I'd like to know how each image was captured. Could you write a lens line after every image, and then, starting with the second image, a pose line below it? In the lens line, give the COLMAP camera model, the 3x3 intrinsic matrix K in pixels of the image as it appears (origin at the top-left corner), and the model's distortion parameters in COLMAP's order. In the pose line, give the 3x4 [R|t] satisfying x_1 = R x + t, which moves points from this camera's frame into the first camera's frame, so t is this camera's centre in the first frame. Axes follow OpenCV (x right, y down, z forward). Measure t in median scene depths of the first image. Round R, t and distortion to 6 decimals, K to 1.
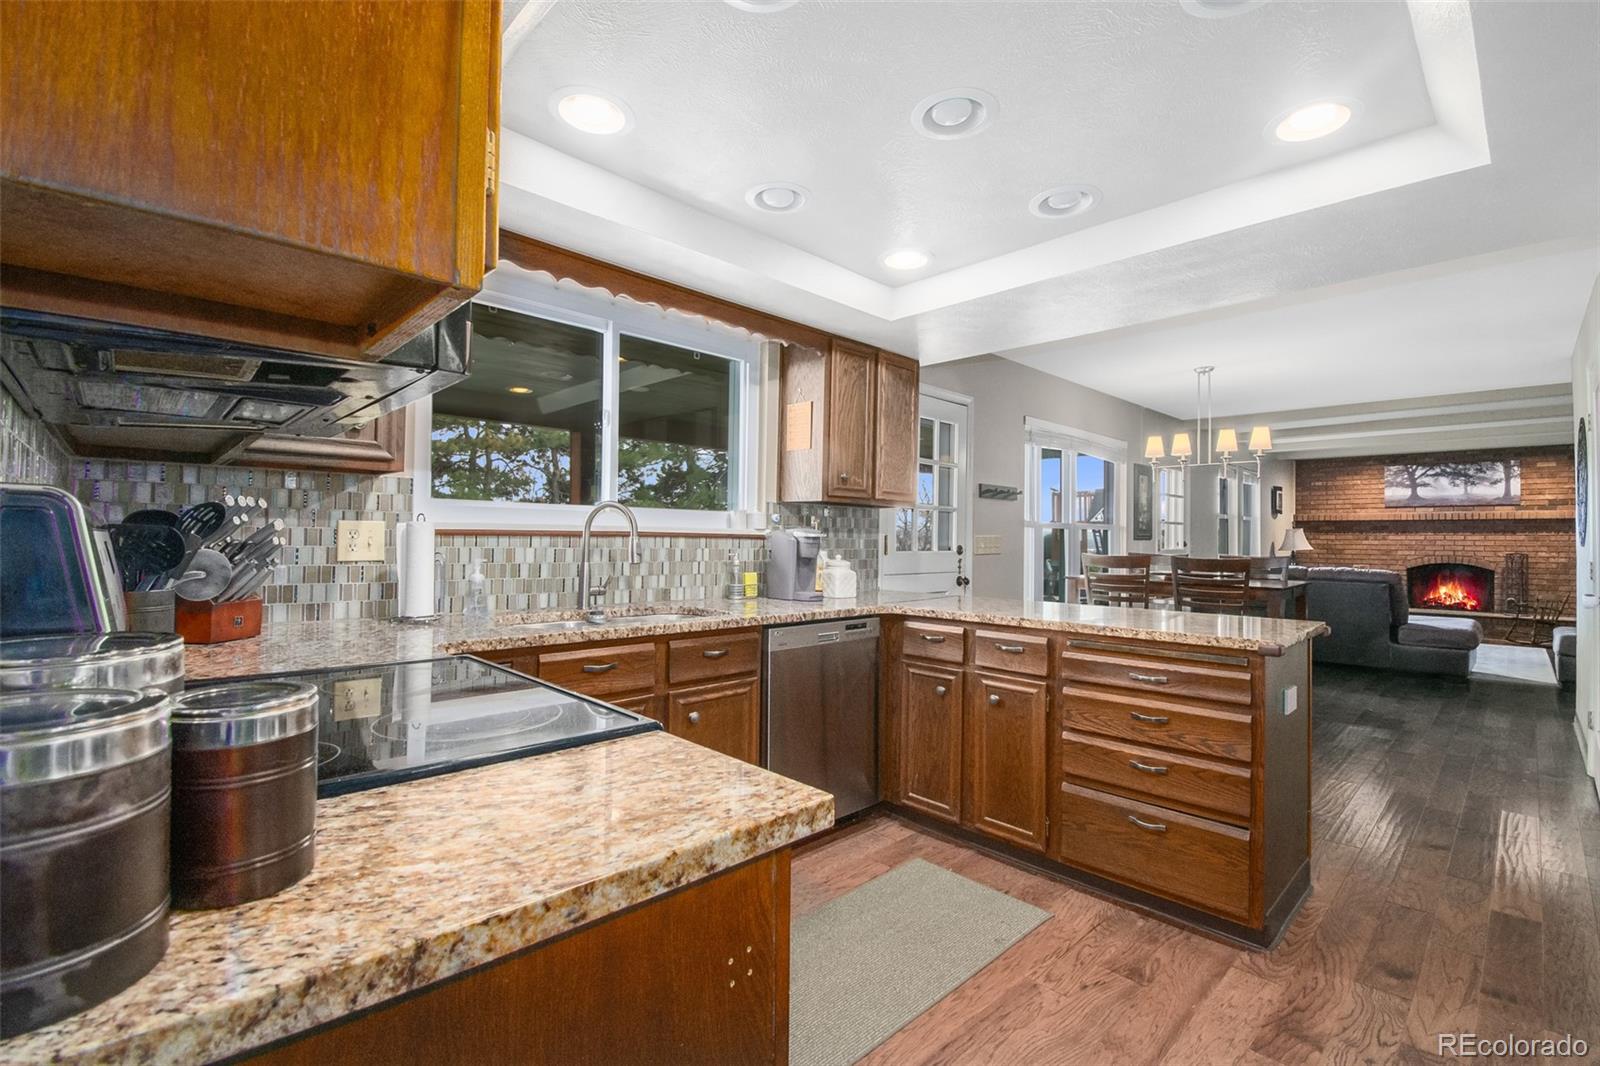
lens RADIAL K [[704.3, 0, 811.0], [0, 704.3, 527.8], [0, 0, 1]] dist [-0.005900, -0.007128]
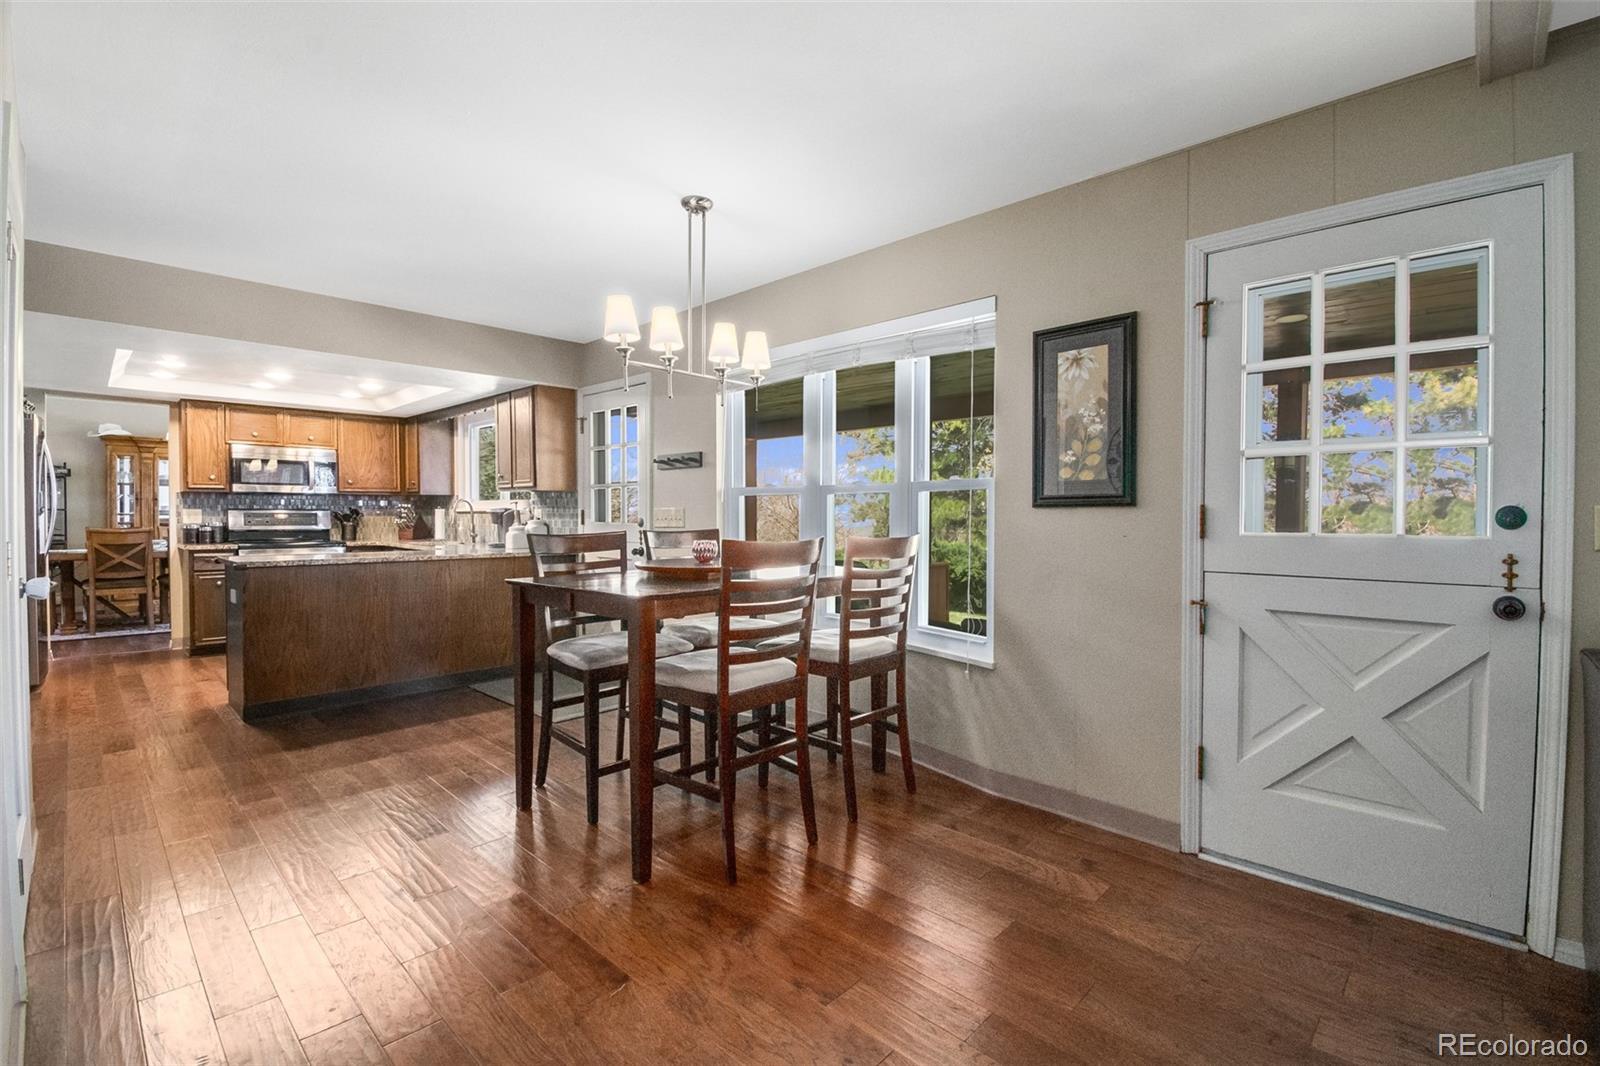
lens RADIAL K [[704.3, 0, 811.7], [0, 704.3, 524.3], [0, 0, 1]] dist [-0.005900, -0.007128]
pose [[0.034031, 0.004590, -0.999410, 2.019393], [0.013334, 0.999898, 0.005046, 0.050043], [0.999332, -0.013498, 0.033967, 1.948070]]
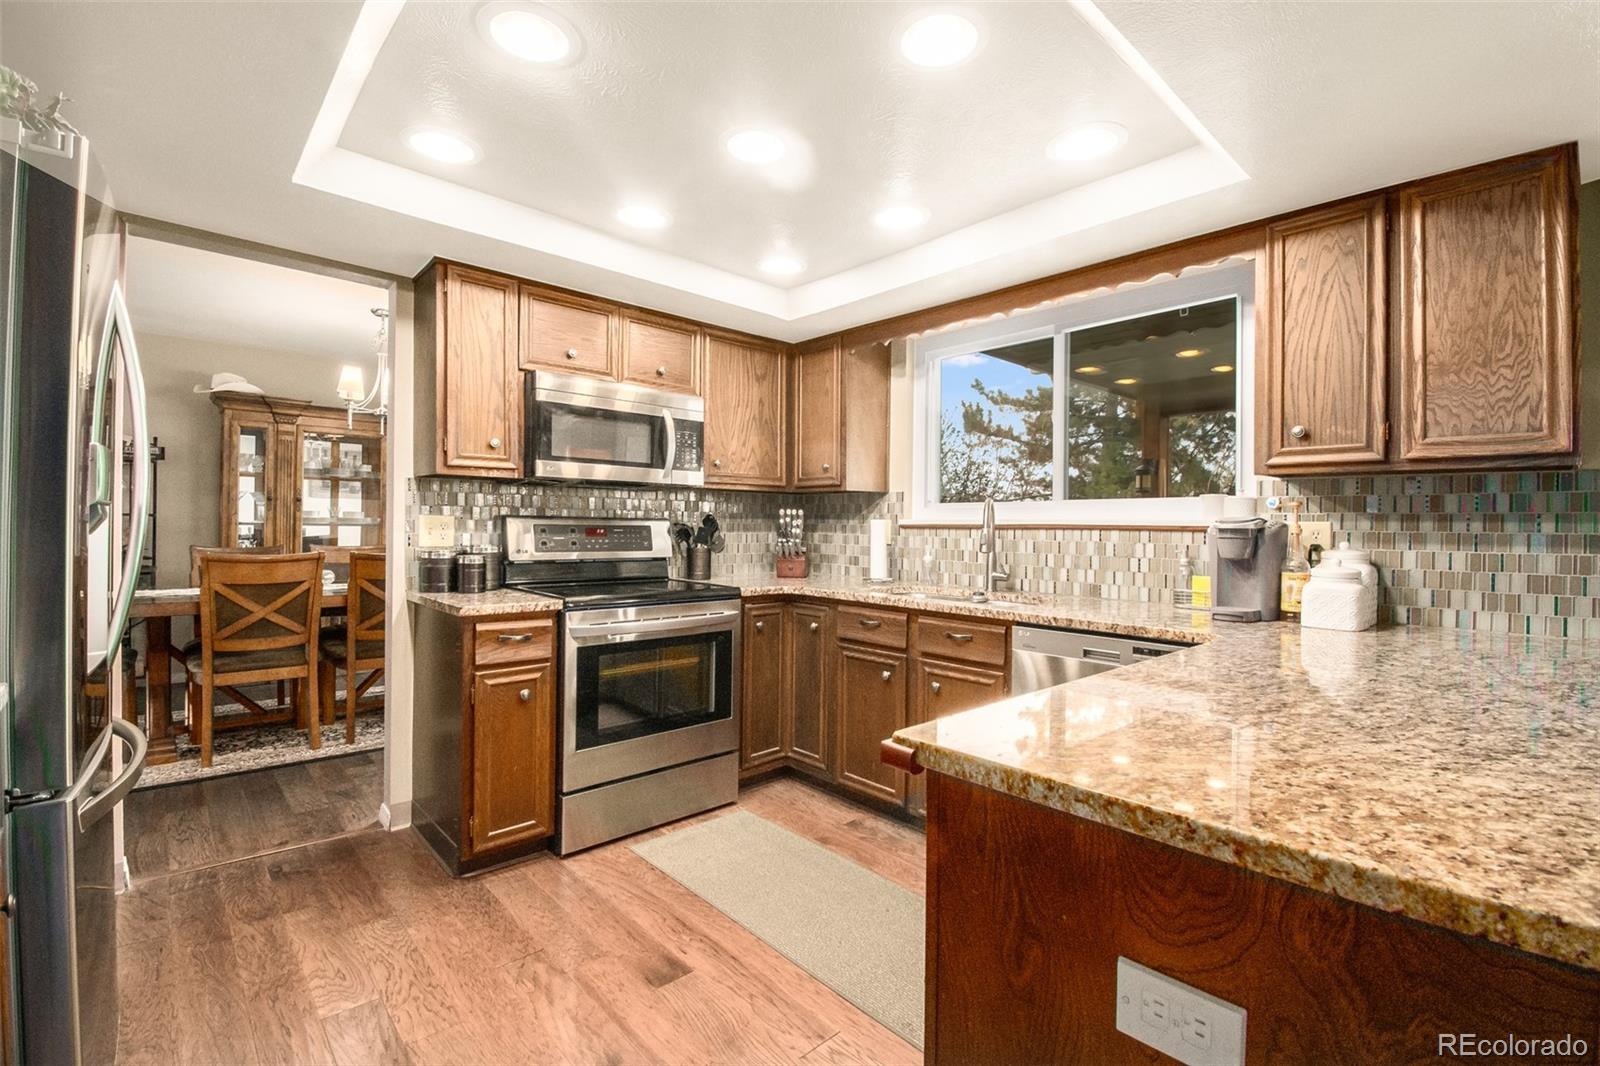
lens RADIAL K [[704.3, 0, 815.9], [0, 704.3, 522.1], [0, 0, 1]] dist [-0.005900, -0.007128]
pose [[-0.015663, -0.017268, -0.999728, 0.787209], [0.004277, 0.999841, -0.017337, 0.018384], [0.999868, -0.004548, -0.015586, 0.668537]]
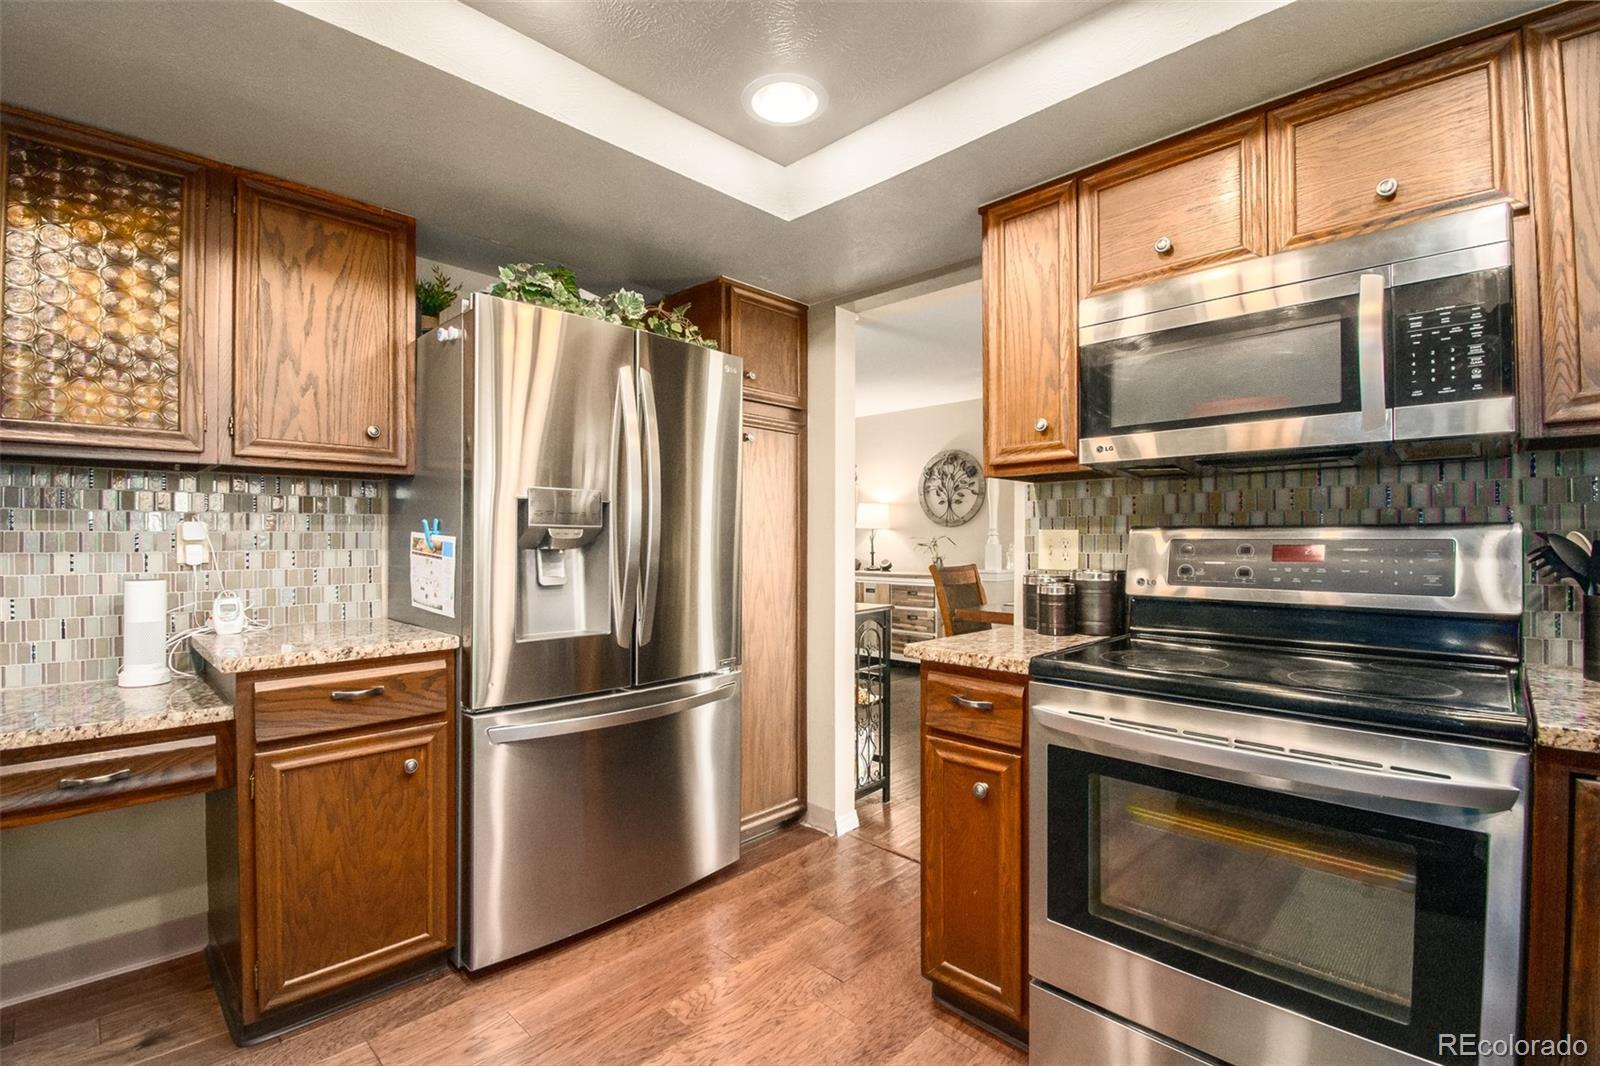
lens RADIAL K [[704.3, 0, 802.4], [0, 704.3, 535.4], [0, 0, 1]] dist [-0.005900, -0.007128]
pose [[-0.999349, -0.011667, -0.034125, 0.119692], [-0.010813, 0.999626, -0.025106, 0.018104], [0.034405, -0.024721, -0.999102, 0.874510]]
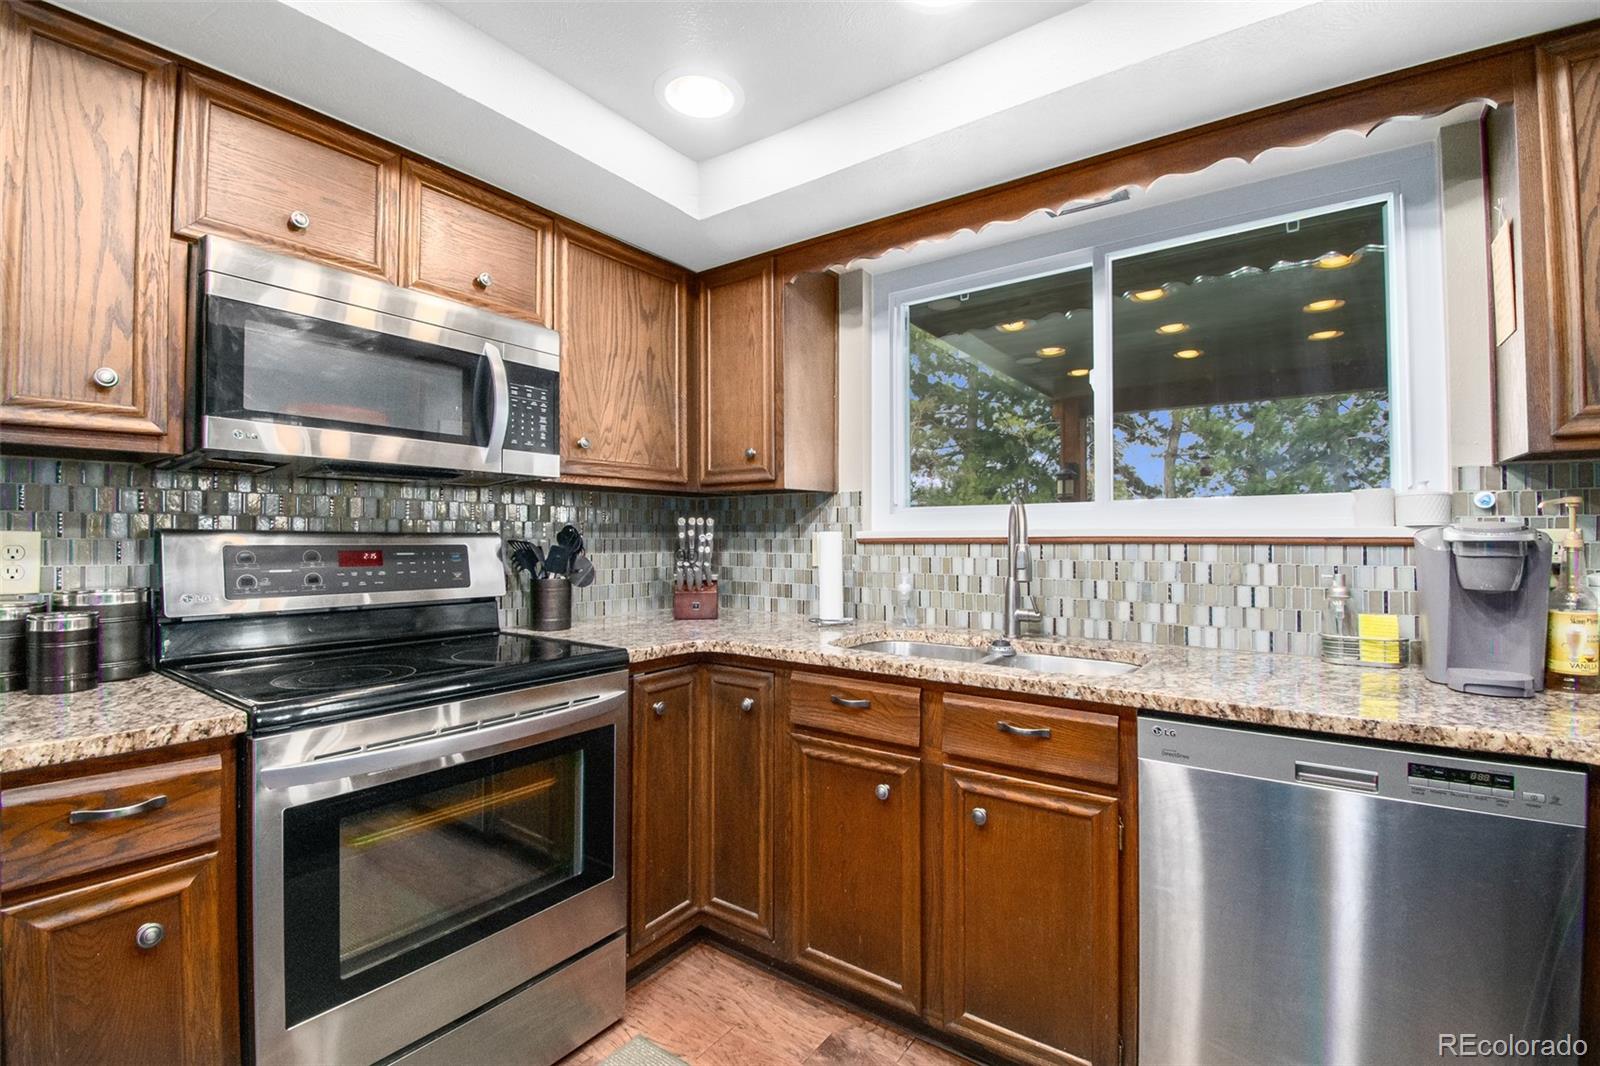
lens RADIAL K [[704.3, 0, 809.5], [0, 704.3, 524.4], [0, 0, 1]] dist [-0.005900, -0.007128]
pose [[0.178702, -0.032292, -0.983373, 0.377482], [0.017171, 0.999411, -0.029698, 0.008879], [0.983753, -0.011578, 0.179151, 0.587478]]
